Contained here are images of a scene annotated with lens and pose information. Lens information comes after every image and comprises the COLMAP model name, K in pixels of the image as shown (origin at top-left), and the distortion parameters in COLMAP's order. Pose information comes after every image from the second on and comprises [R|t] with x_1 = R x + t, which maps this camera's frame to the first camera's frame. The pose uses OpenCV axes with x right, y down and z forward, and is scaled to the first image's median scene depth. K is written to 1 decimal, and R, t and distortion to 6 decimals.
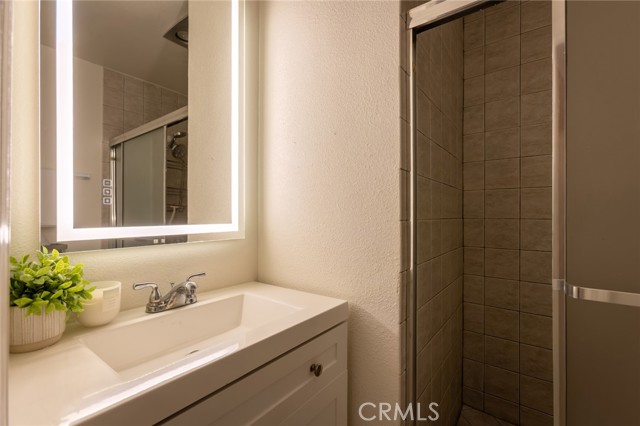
lens RADIAL K [[284.8, 0, 317.2], [0, 284.8, 215.4], [0, 0, 1]] dist [-0.013051, 0.006278]
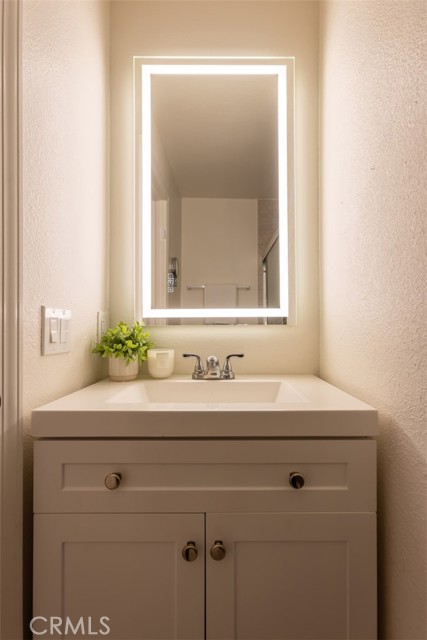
lens RADIAL K [[284.8, 0, 212.7], [0, 284.8, 320.2], [0, 0, 1]] dist [-0.013051, 0.006278]
pose [[0.613378, -0.012400, -0.789692, 0.395960], [0.002336, 0.999901, -0.013886, 0.100185], [0.789786, 0.006672, 0.613346, 0.287839]]
